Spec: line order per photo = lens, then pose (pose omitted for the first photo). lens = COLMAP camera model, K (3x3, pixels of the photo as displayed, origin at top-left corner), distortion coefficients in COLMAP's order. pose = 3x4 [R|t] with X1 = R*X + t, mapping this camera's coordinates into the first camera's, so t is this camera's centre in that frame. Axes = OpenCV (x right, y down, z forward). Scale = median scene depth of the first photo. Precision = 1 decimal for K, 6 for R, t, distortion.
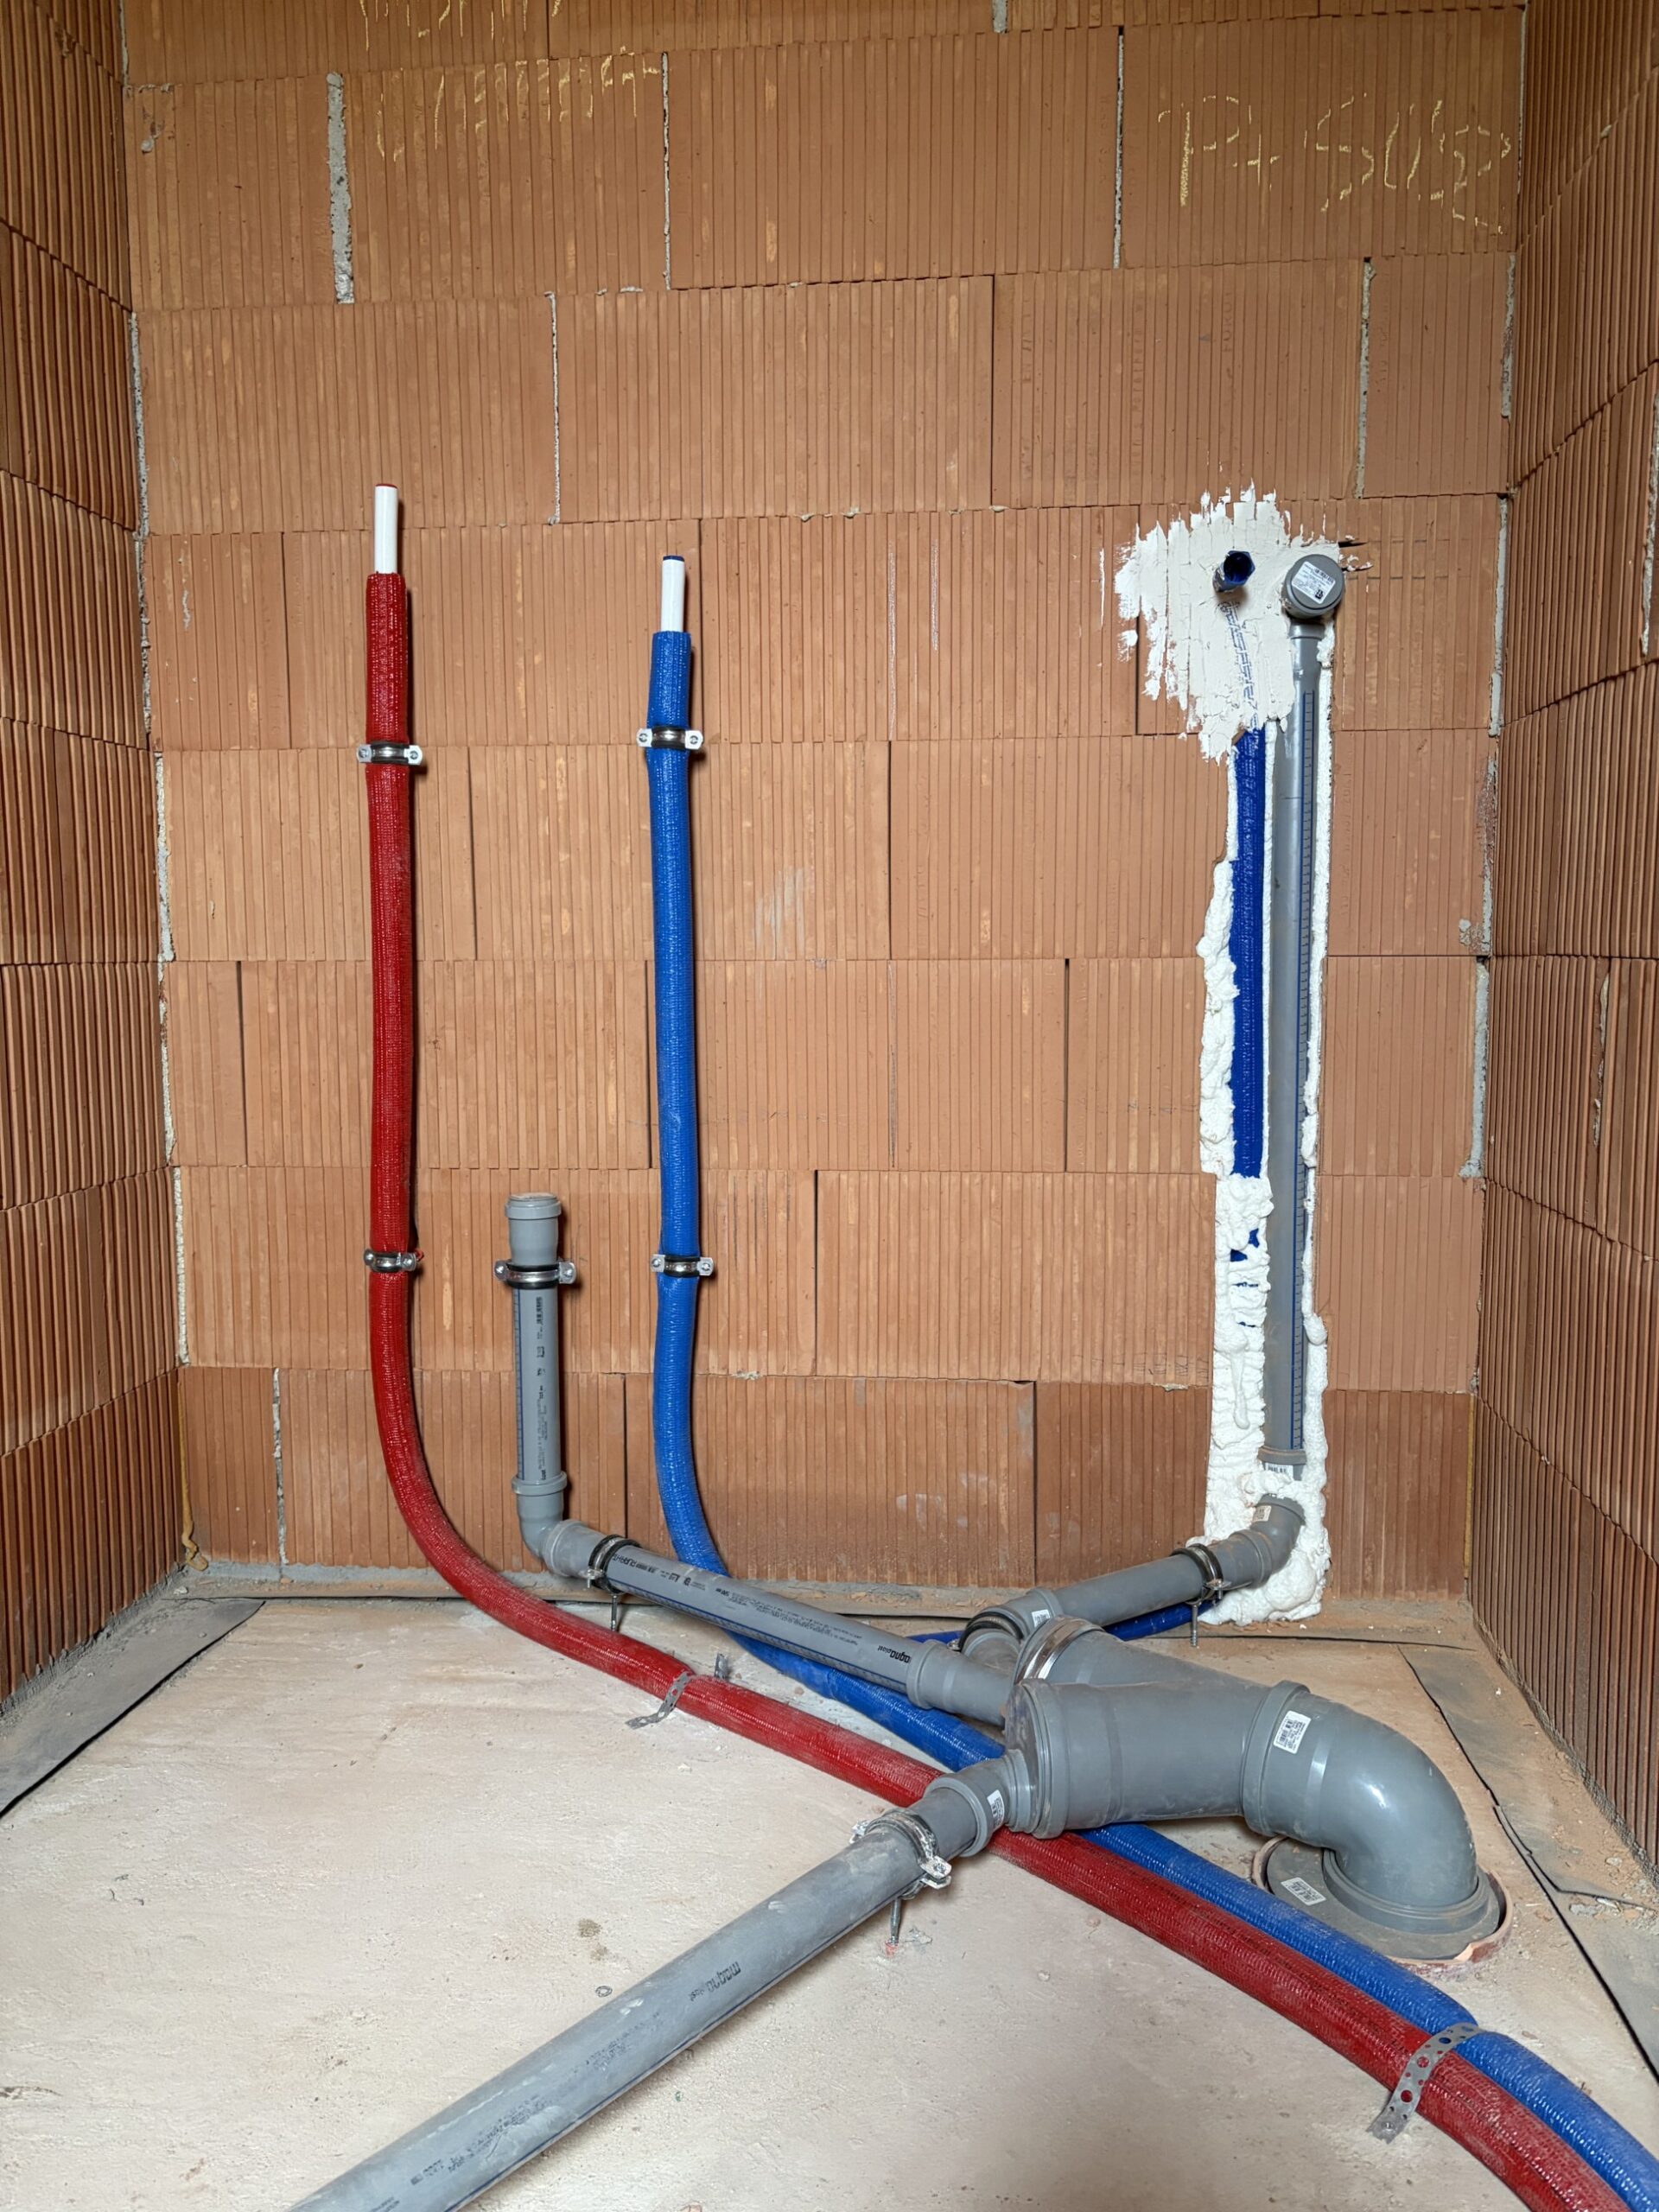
lens RADIAL K [[1680.8, 0, 829.5], [0, 1680.8, 1106.0], [0, 0, 1]] dist [0.050350, -0.004538]
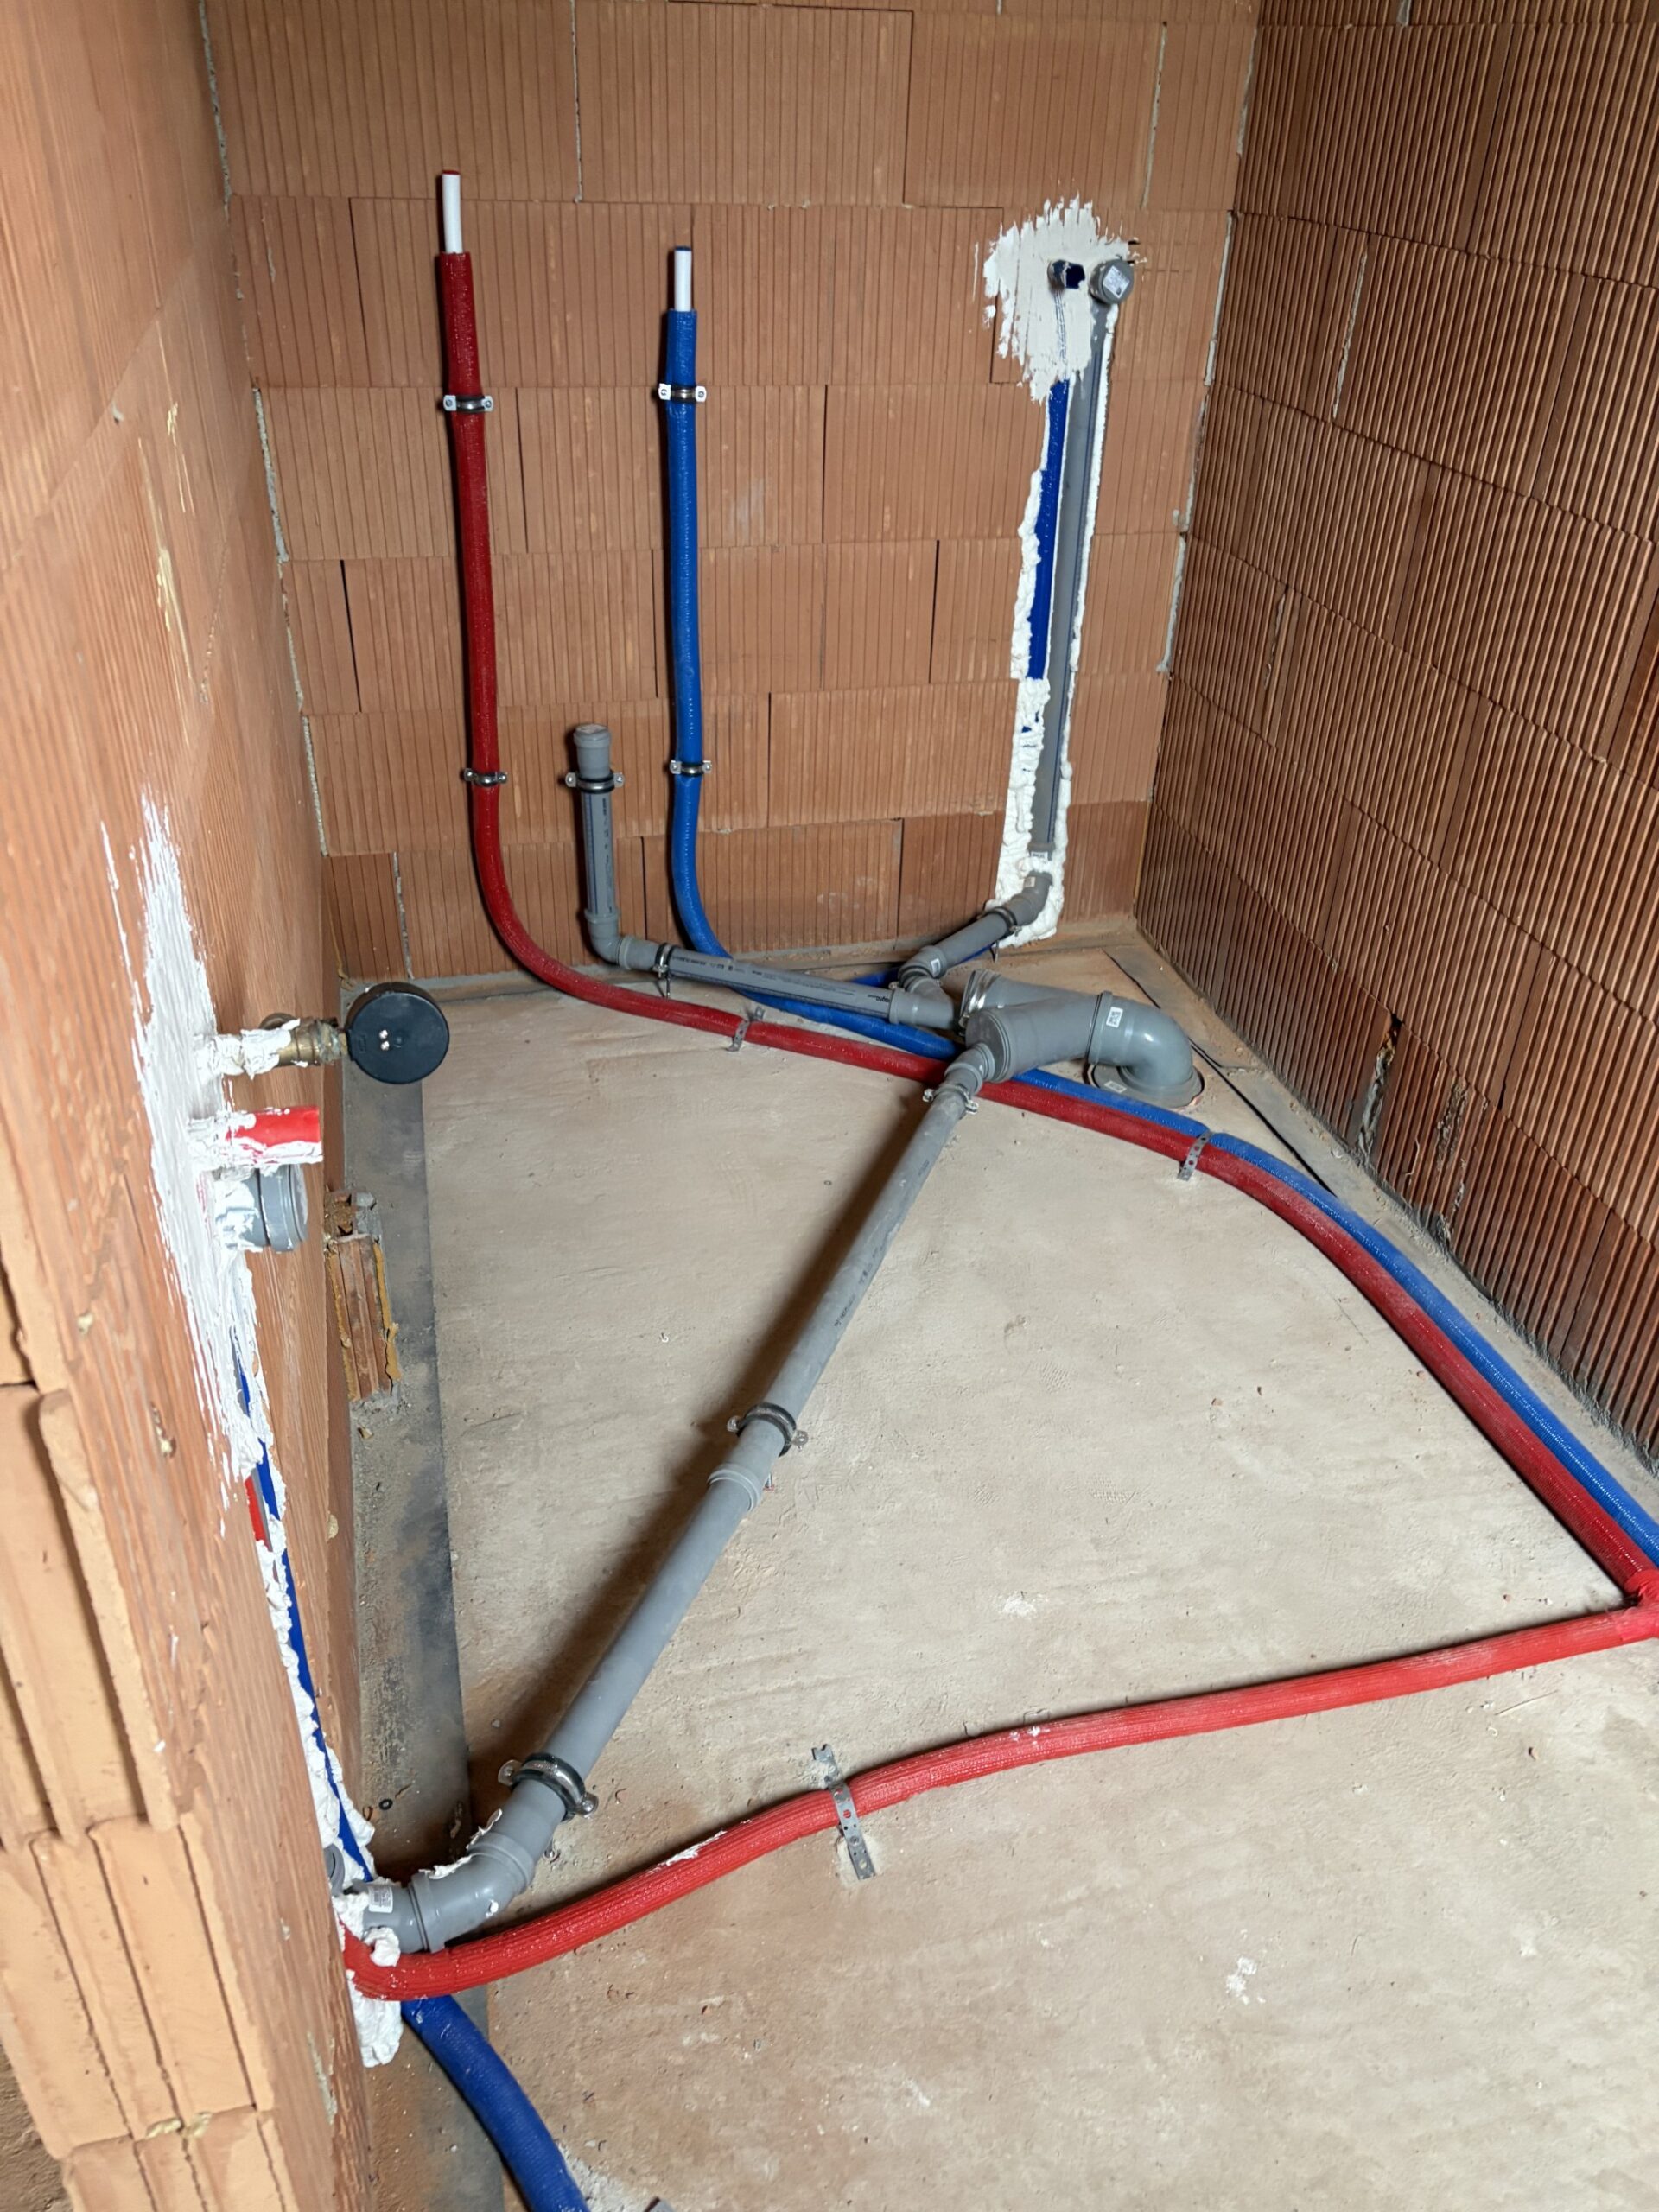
lens RADIAL K [[1680.8, 0, 829.5], [0, 1680.8, 1106.0], [0, 0, 1]] dist [0.050350, -0.004538]
pose [[0.943059, -0.146142, 0.298801, -0.464245], [0.002491, 0.901390, 0.433002, -0.282589], [-0.332616, -0.407602, 0.850428, -0.440722]]
